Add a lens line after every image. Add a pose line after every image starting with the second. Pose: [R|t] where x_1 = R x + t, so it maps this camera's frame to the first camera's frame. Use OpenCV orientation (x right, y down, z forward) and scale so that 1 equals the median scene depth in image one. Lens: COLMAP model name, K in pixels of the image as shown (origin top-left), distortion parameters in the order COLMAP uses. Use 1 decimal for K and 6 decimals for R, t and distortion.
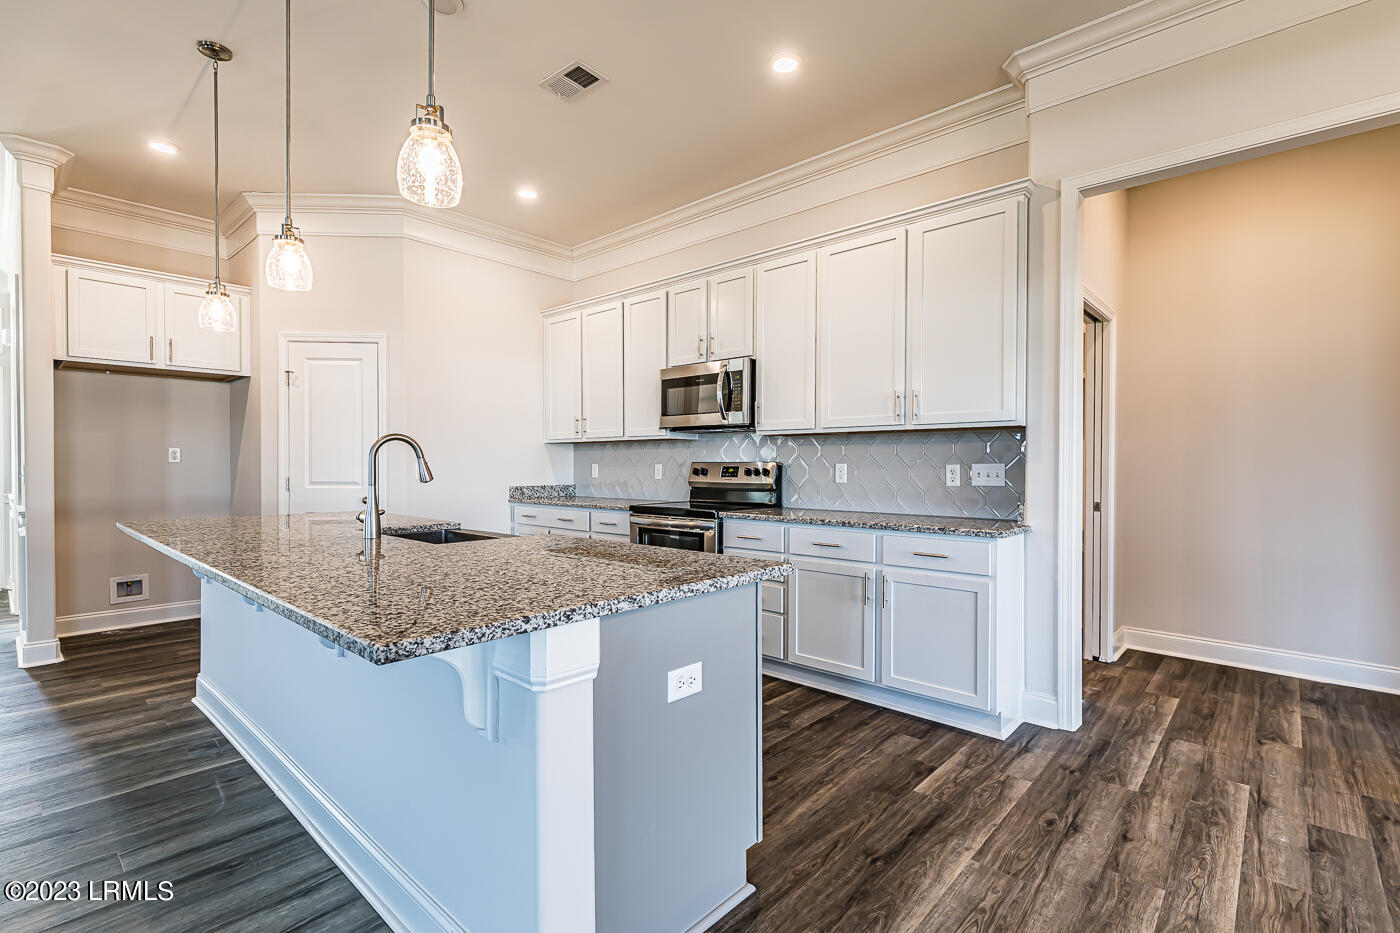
lens RADIAL K [[631.7, 0, 719.1], [0, 631.7, 467.3], [0, 0, 1]] dist [0.002987, 0.000124]
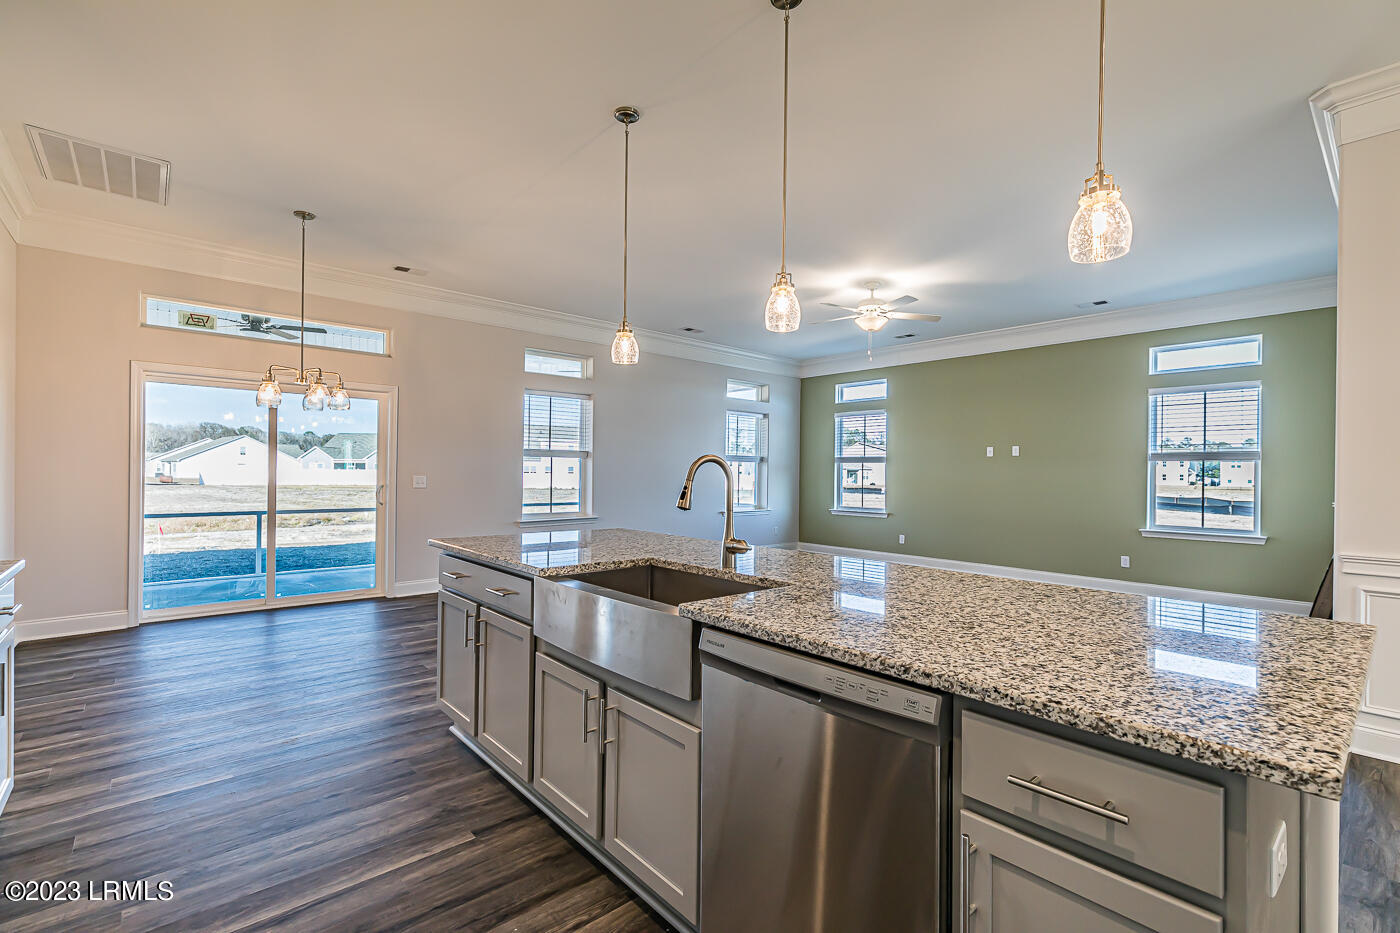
lens RADIAL K [[637.9, 0, 721.7], [0, 637.9, 470.7], [0, 0, 1]] dist [0.012379, -0.001602]
pose [[-0.992195, -0.013654, 0.123944, -0.378549], [-0.014350, 0.999886, -0.004726, -0.019808], [-0.123865, -0.006468, -0.992278, 1.130228]]
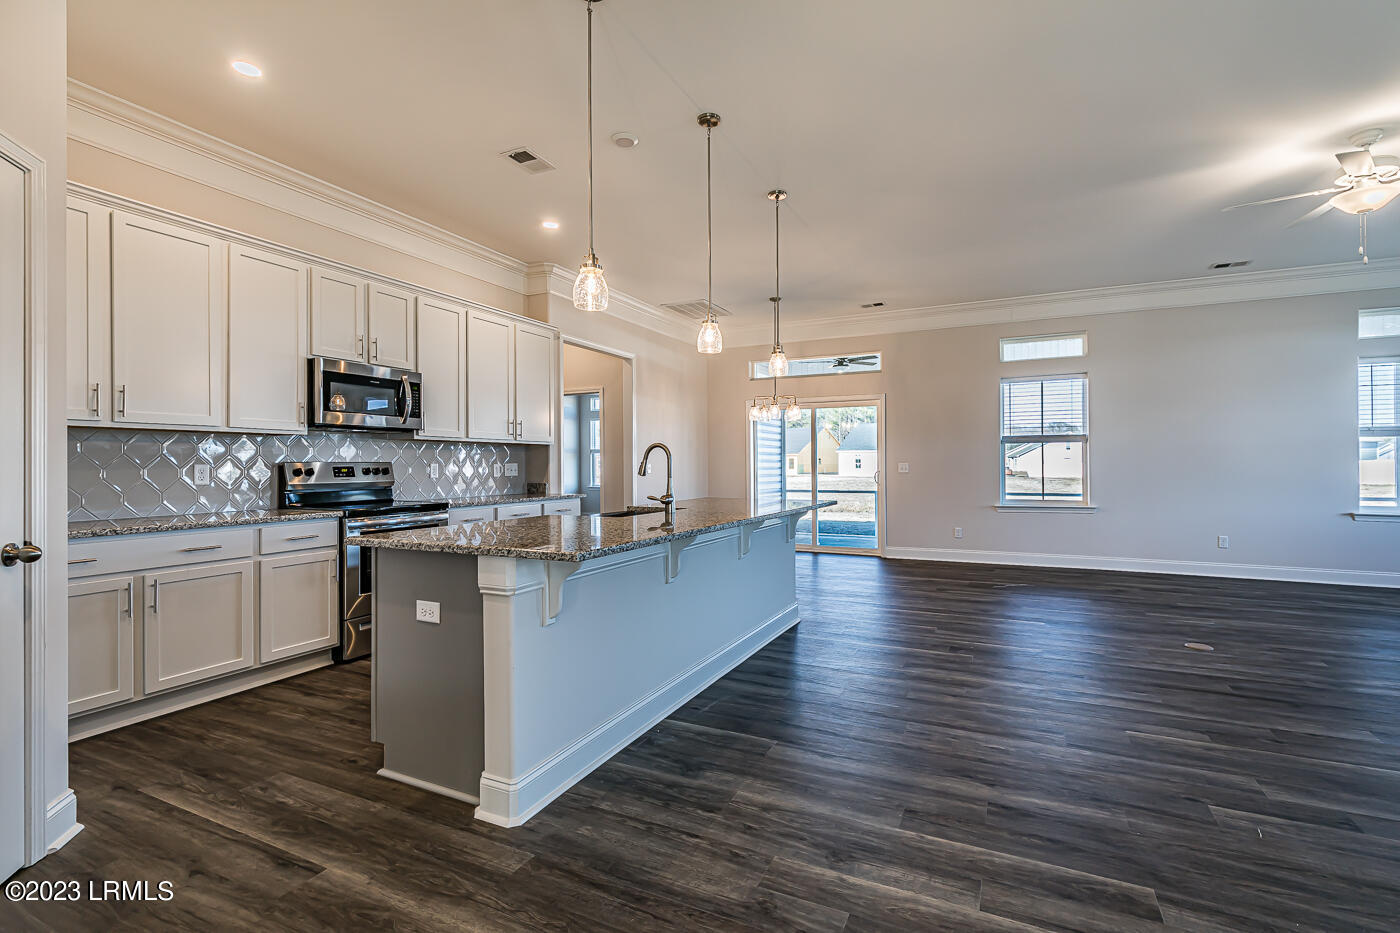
lens RADIAL K [[637.6, 0, 681.3], [0, 637.6, 459.4], [0, 0, 1]] dist [-0.010126, 0.000551]
pose [[-0.221838, 0.004846, 0.975071, -1.174588], [0.001809, 0.999988, -0.004558, -0.007449], [-0.975082, 0.000753, -0.221844, 0.759814]]
